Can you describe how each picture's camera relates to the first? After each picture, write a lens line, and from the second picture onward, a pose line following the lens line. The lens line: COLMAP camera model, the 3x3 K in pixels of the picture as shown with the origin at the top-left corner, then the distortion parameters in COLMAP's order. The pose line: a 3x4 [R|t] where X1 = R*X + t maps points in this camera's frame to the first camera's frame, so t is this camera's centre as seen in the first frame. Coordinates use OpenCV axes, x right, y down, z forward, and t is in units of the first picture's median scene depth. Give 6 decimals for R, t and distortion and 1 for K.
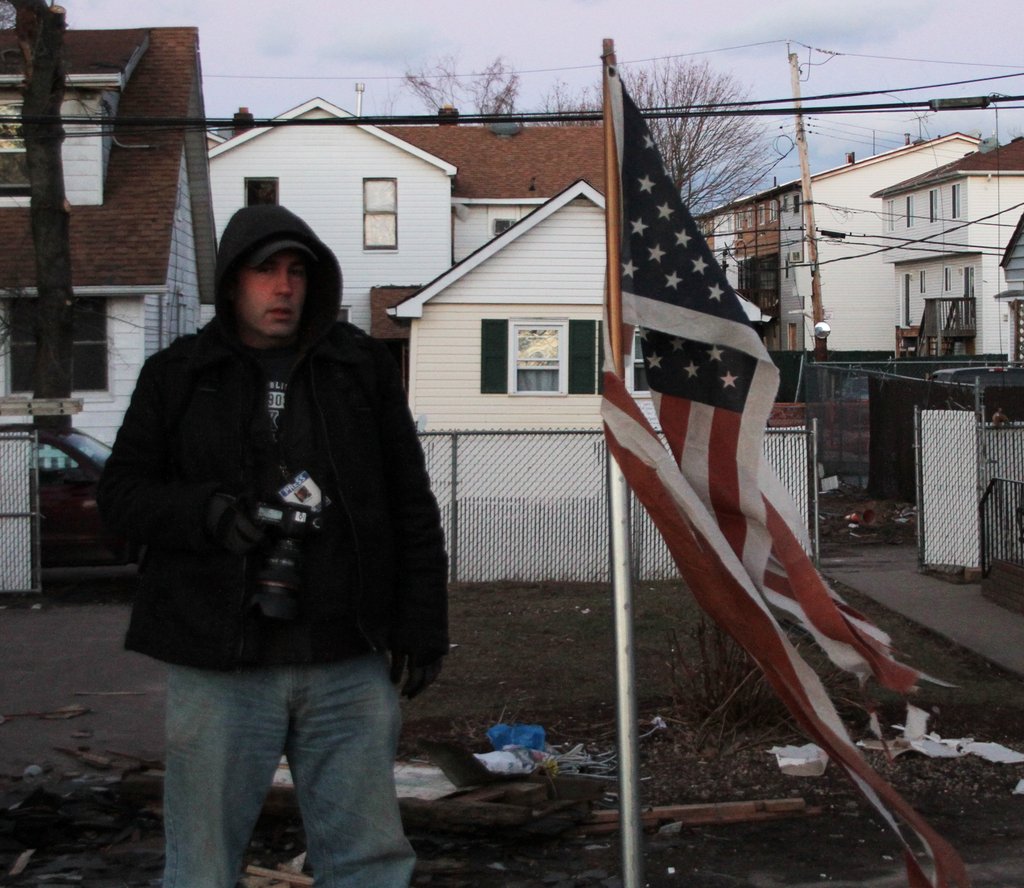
lens RADIAL K [[1372.4, 0, 511.9], [0, 1372.4, 435.2], [0, 0, 1]] dist [0.018675, 0.000000]
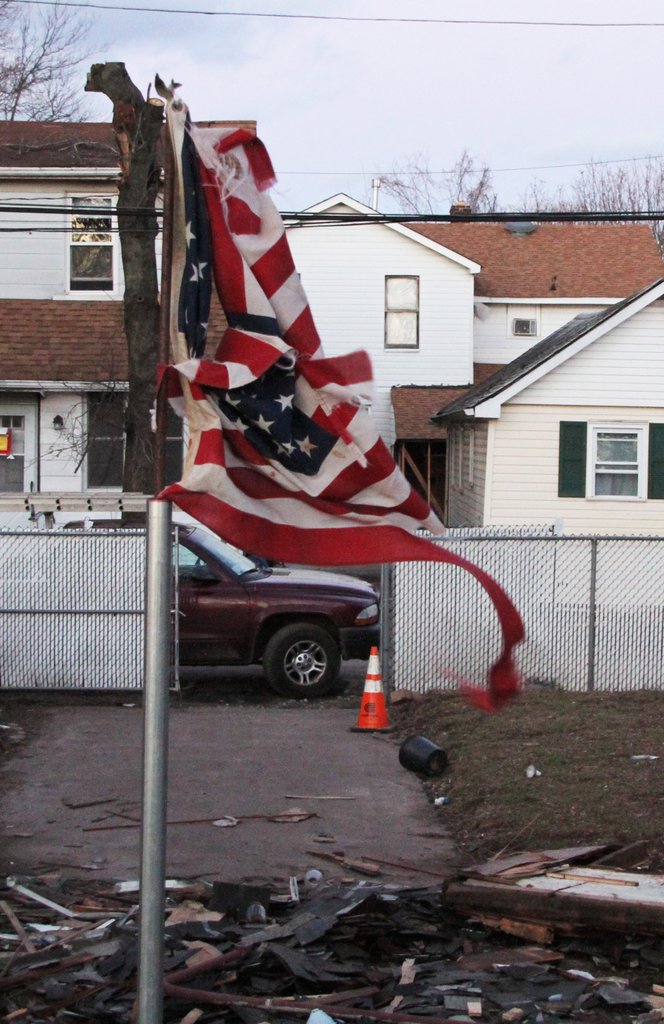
lens RADIAL K [[1395.8, 0, 331.9], [0, 1395.8, 520.5], [0, 0, 1]] dist [0.035810, 0.000000]
pose [[0.999209, 0.019070, -0.034901, -0.148271], [-0.019492, 0.999740, -0.011793, 0.001152], [0.034667, 0.012464, 0.999321, 0.000599]]
